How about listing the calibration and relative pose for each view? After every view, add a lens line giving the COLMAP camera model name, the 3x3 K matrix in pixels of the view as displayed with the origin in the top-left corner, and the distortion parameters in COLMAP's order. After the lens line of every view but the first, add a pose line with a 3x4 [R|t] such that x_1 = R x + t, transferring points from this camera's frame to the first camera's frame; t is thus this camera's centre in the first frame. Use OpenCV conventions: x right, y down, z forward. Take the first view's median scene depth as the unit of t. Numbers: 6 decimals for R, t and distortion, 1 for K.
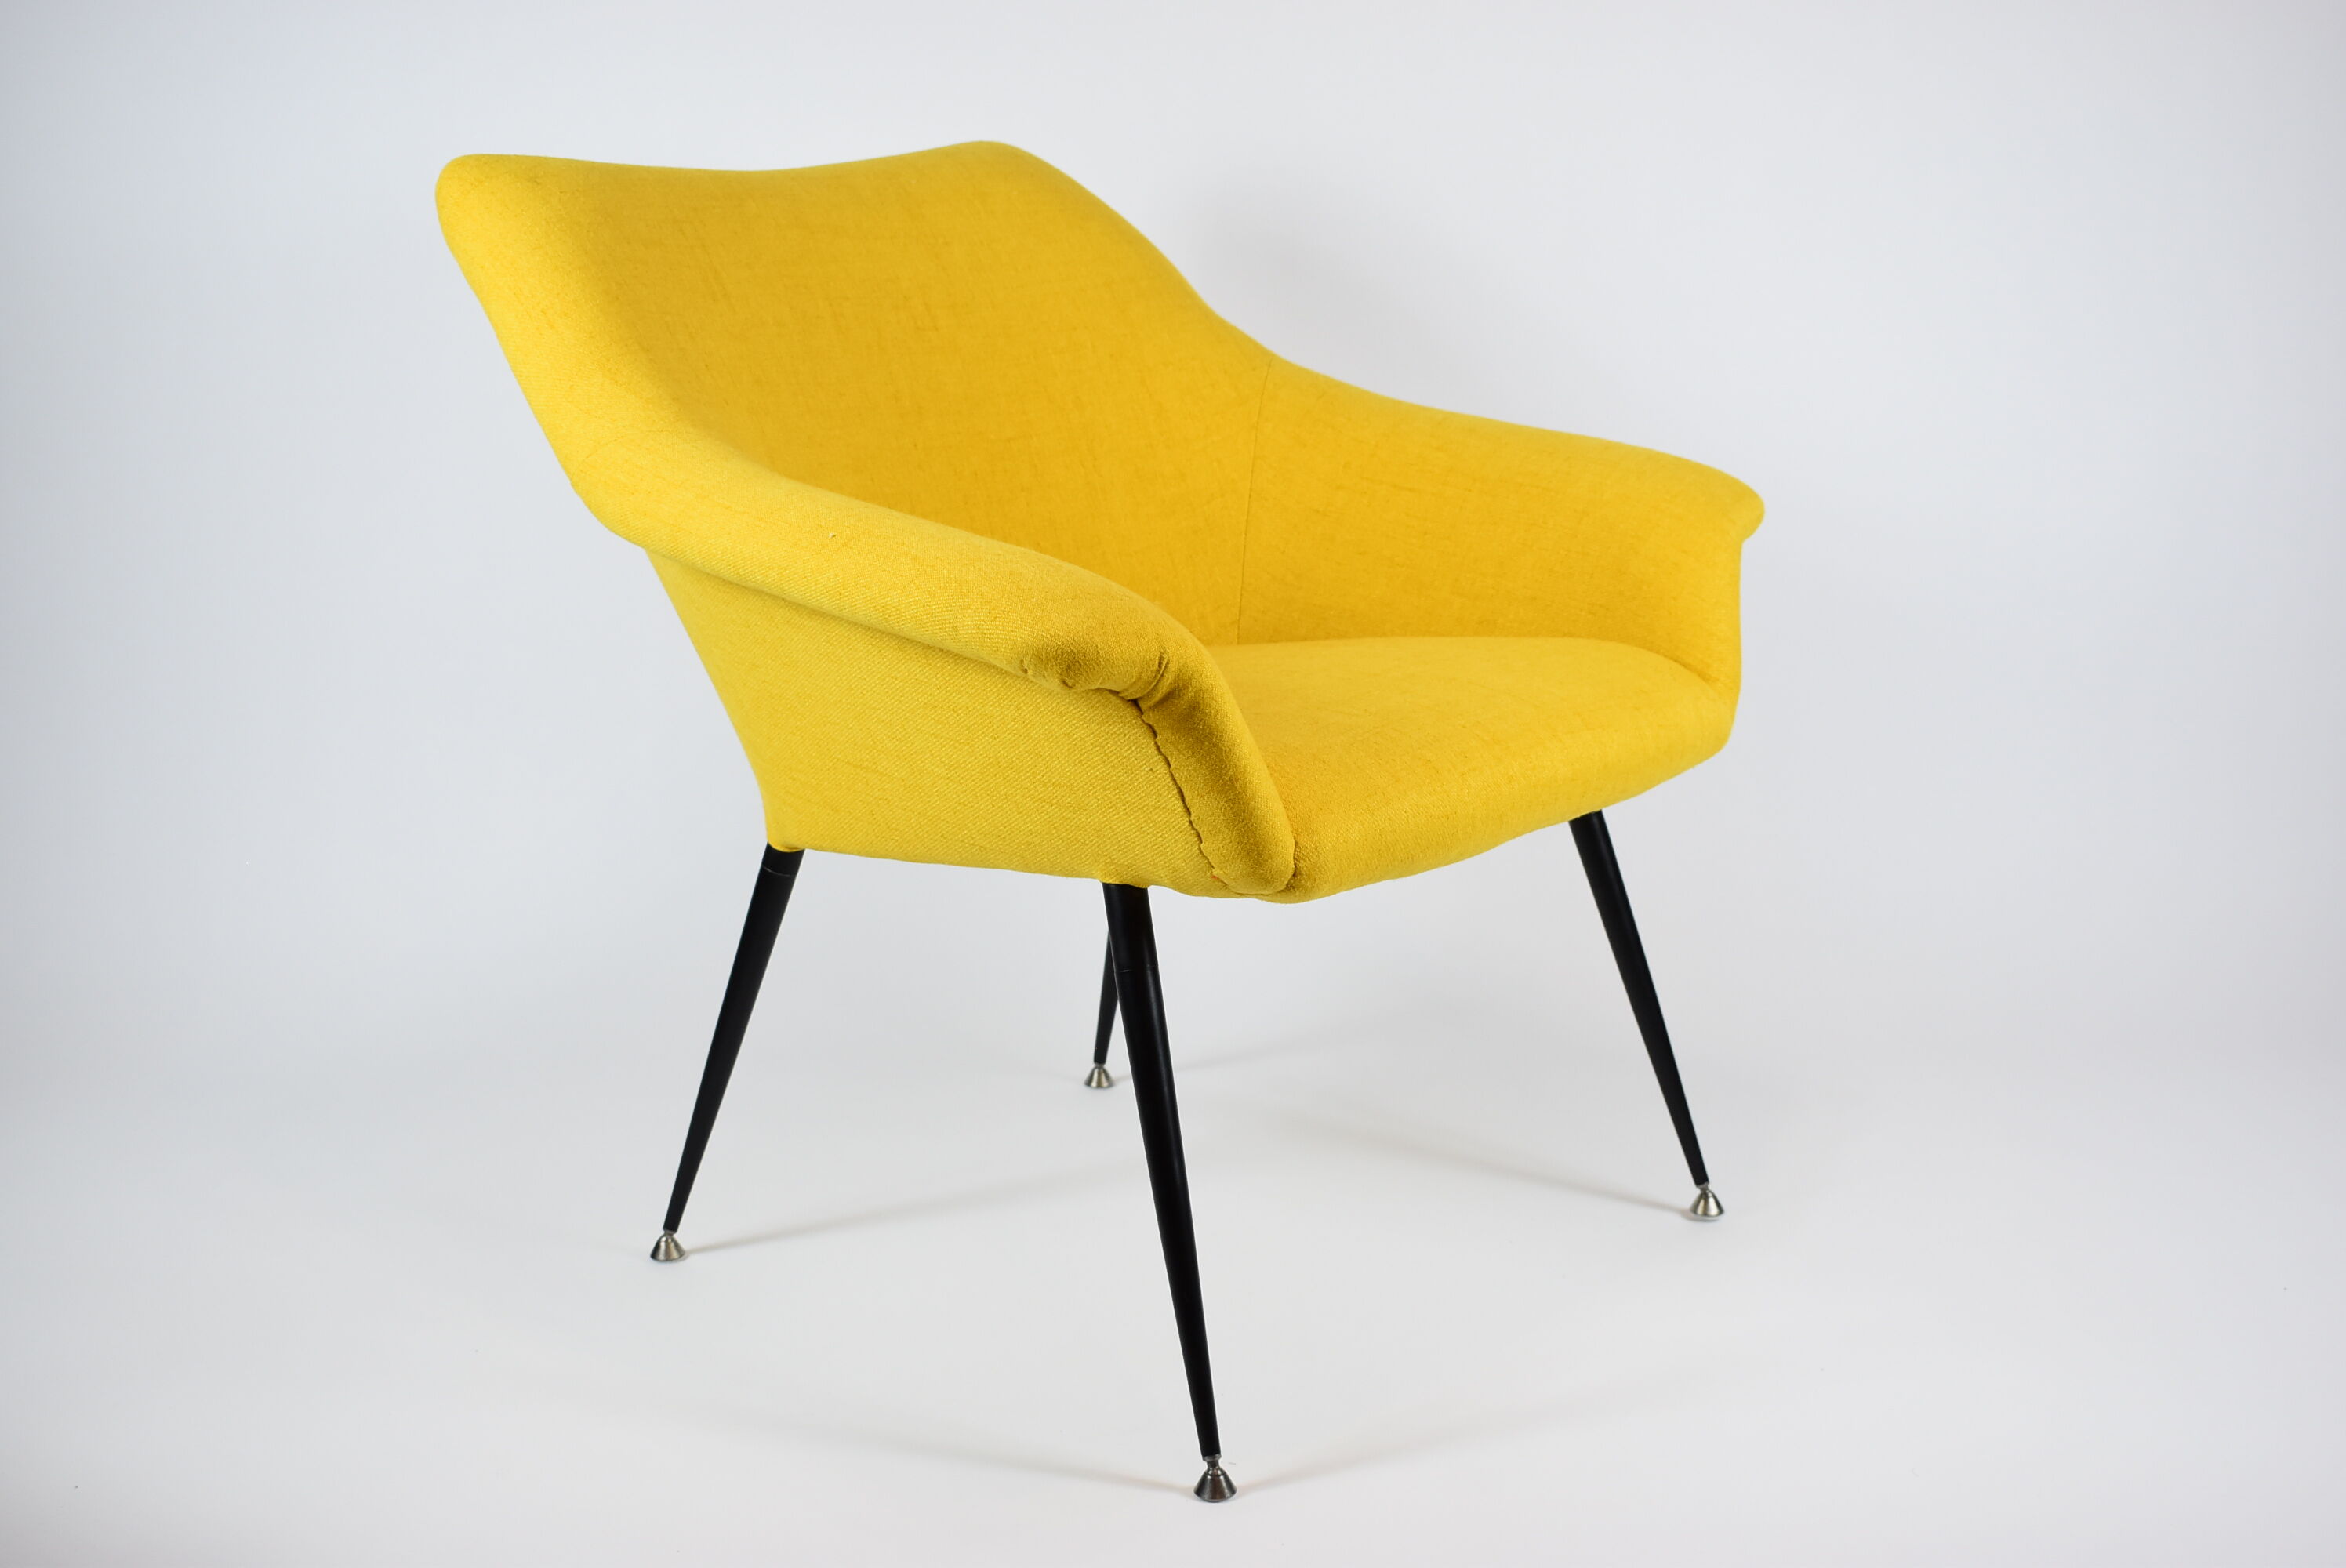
lens RADIAL K [[2986.7, 0, 1176.8], [0, 2986.7, 788.9], [0, 0, 1]] dist [0.008979, 0.000000]
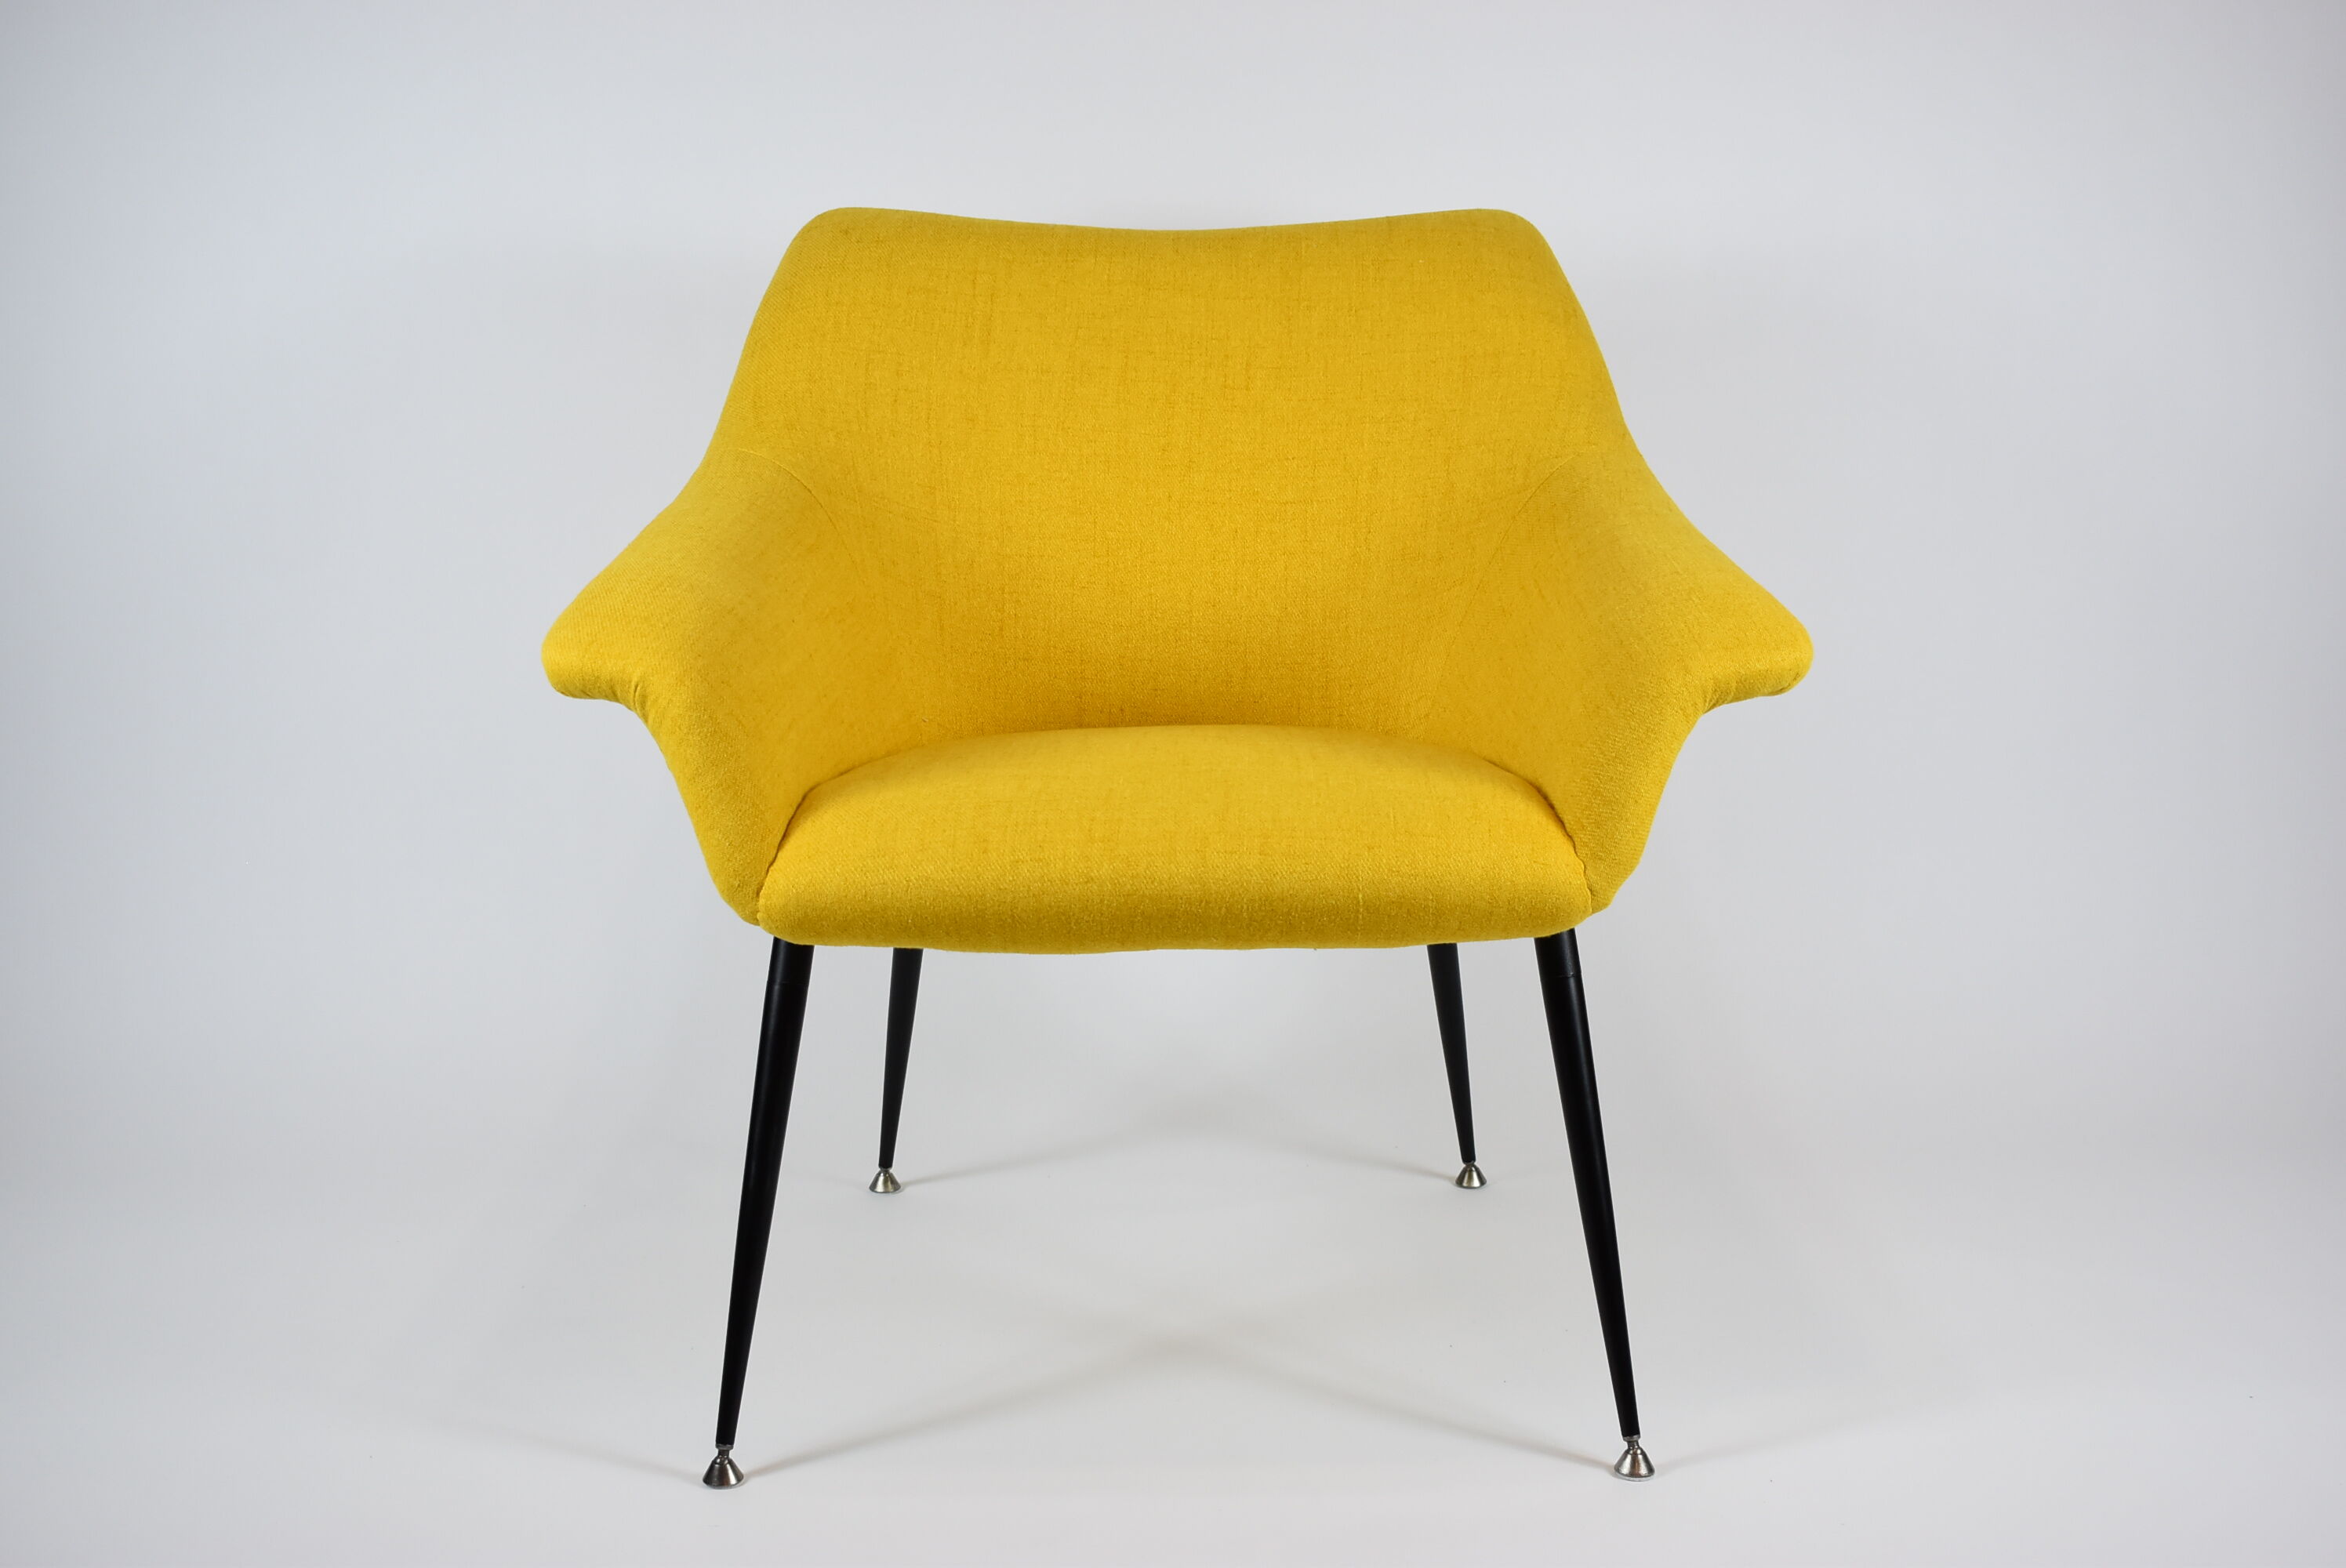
lens RADIAL K [[2986.7, 0, 1171.5], [0, 2986.7, 800.7], [0, 0, 1]] dist [0.008979, 0.000000]
pose [[0.652549, 0.166526, -0.739222, 0.691689], [-0.180295, 0.981658, 0.061984, -0.075338], [0.735985, 0.092831, 0.670603, 0.313191]]
